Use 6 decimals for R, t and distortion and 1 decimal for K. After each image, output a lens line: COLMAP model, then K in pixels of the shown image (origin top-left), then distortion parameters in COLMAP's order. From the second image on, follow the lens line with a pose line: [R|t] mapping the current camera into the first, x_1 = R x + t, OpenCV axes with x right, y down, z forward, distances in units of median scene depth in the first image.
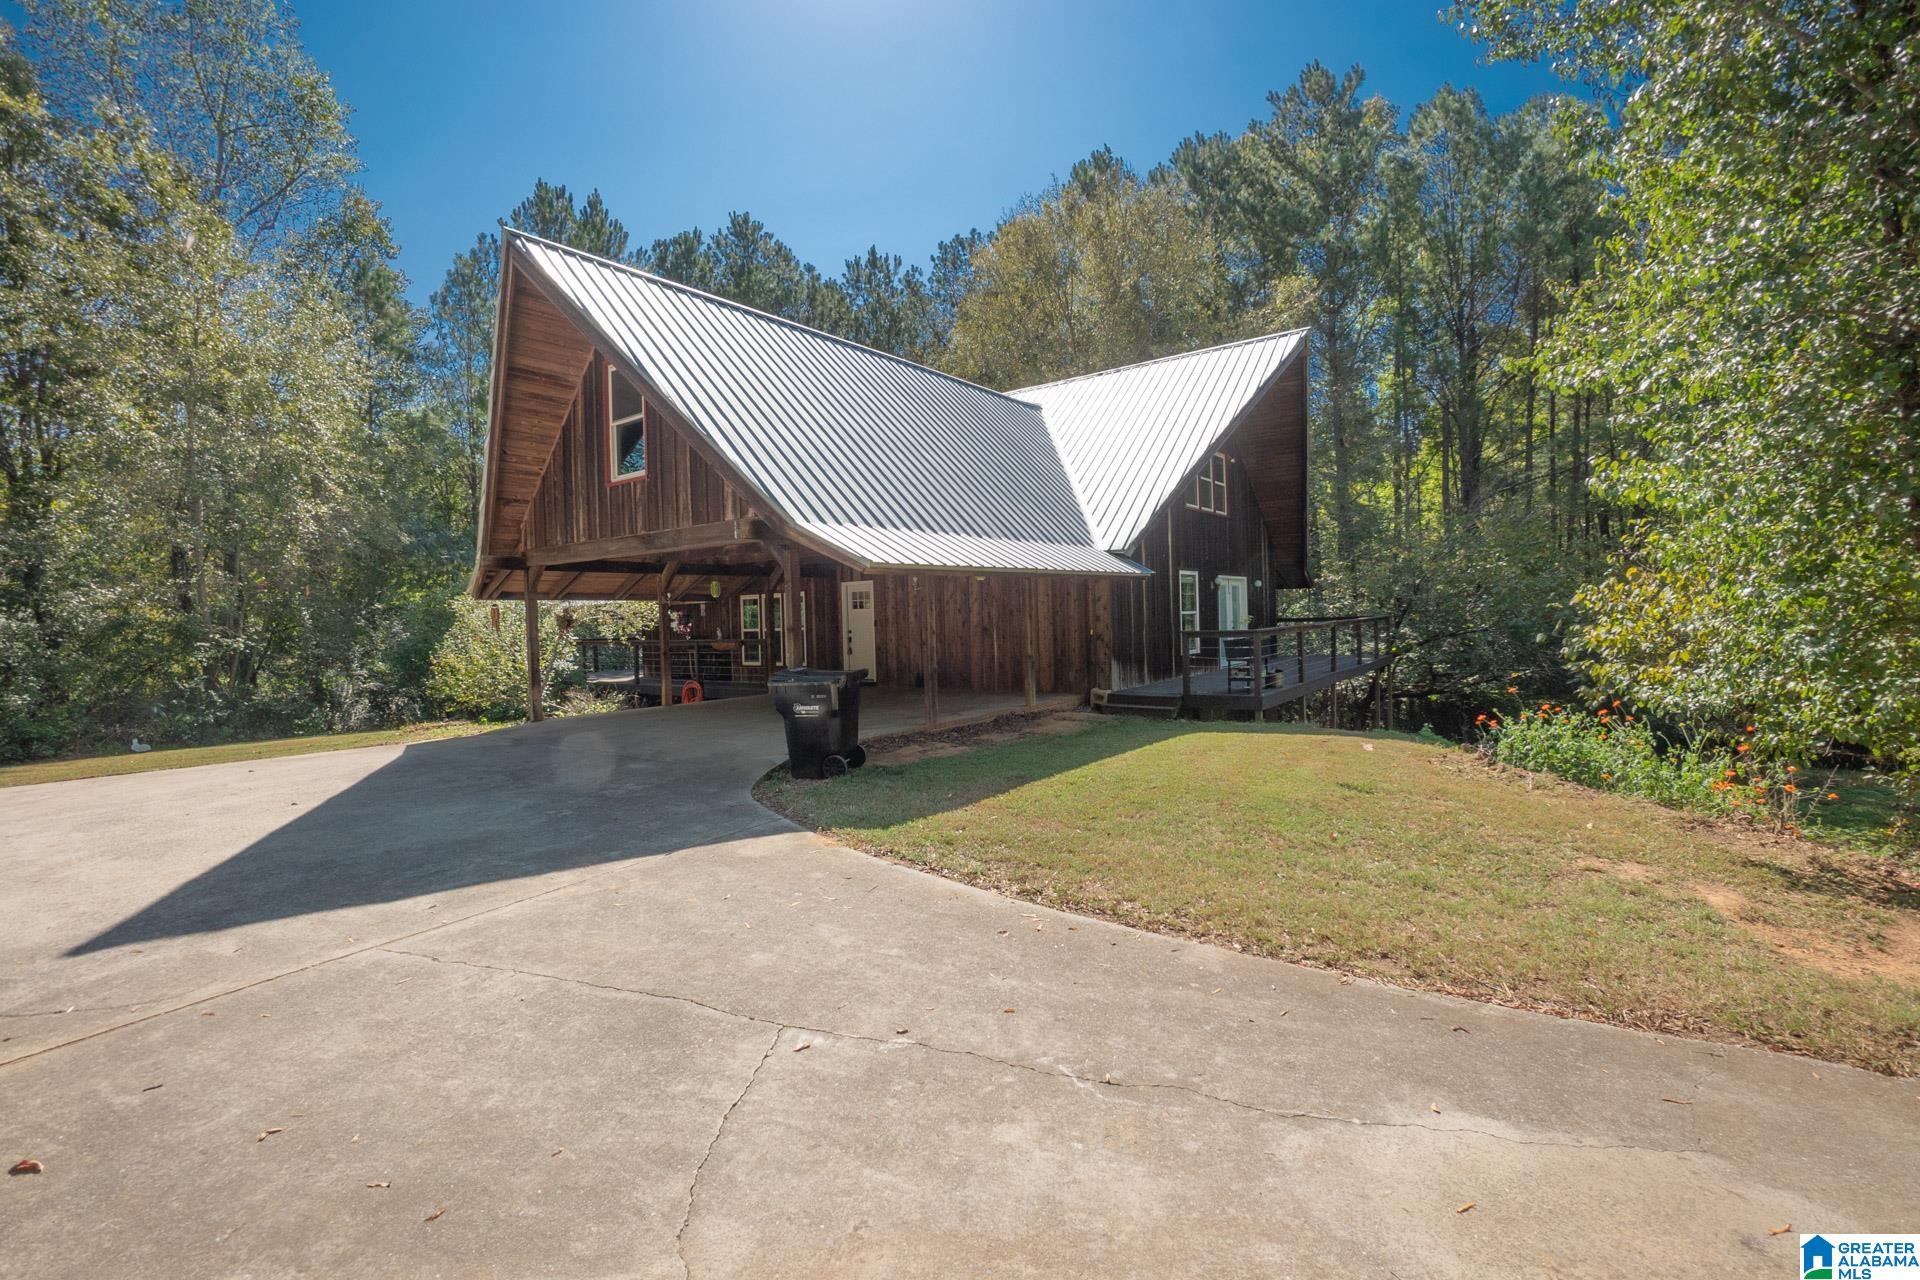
lens RADIAL K [[820.4, 0, 960.5], [0, 820.4, 630.6], [0, 0, 1]] dist [-0.000503, 0.000197]
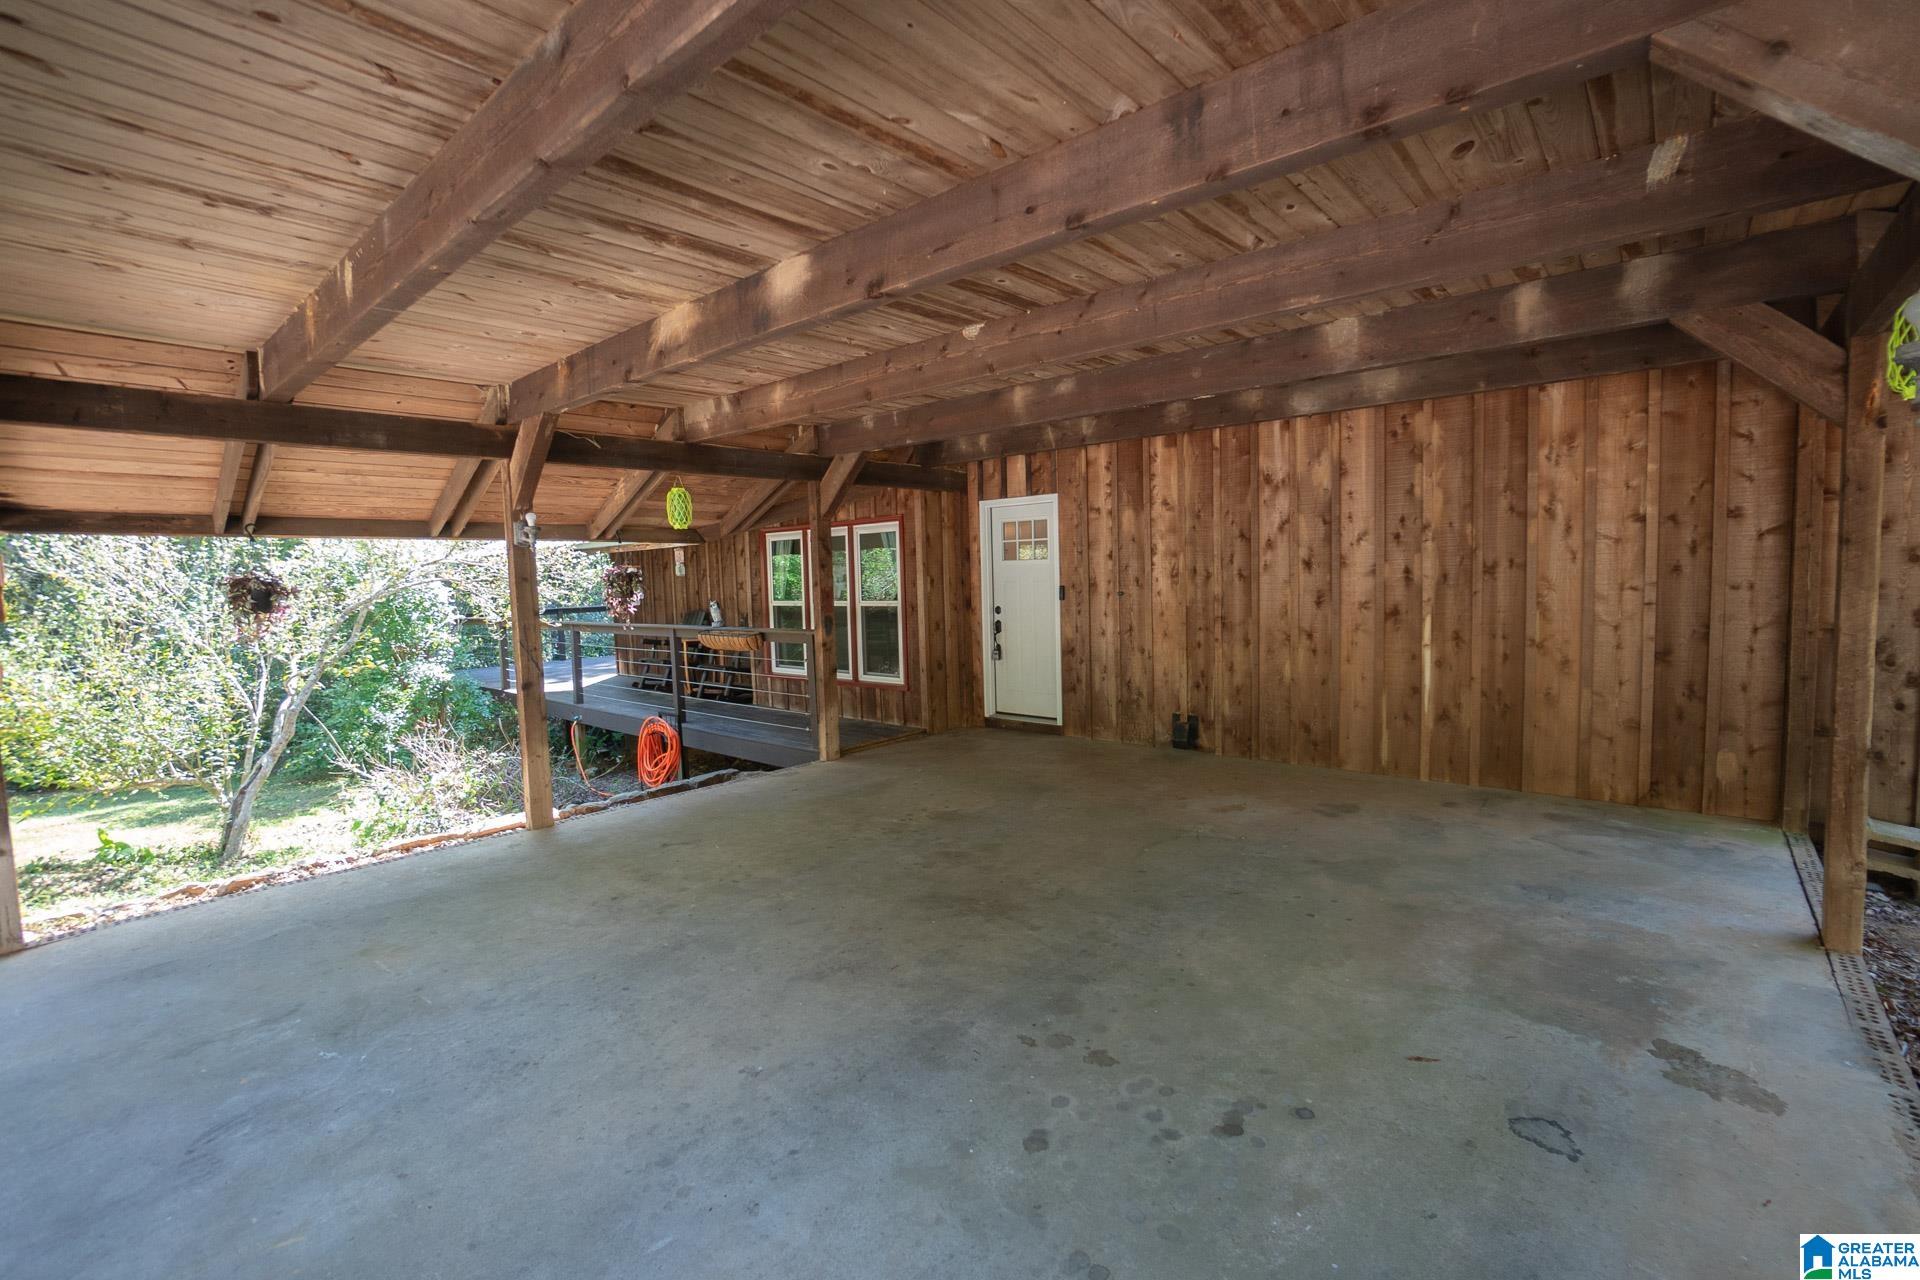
lens RADIAL K [[820.4, 0, 963.3], [0, 820.4, 636.7], [0, 0, 1]] dist [-0.000503, 0.000197]
pose [[0.997592, 0.005580, -0.069134, -0.124250], [-0.001057, 0.997866, 0.065291, -0.013874], [0.069351, -0.065061, 0.995468, 0.552641]]
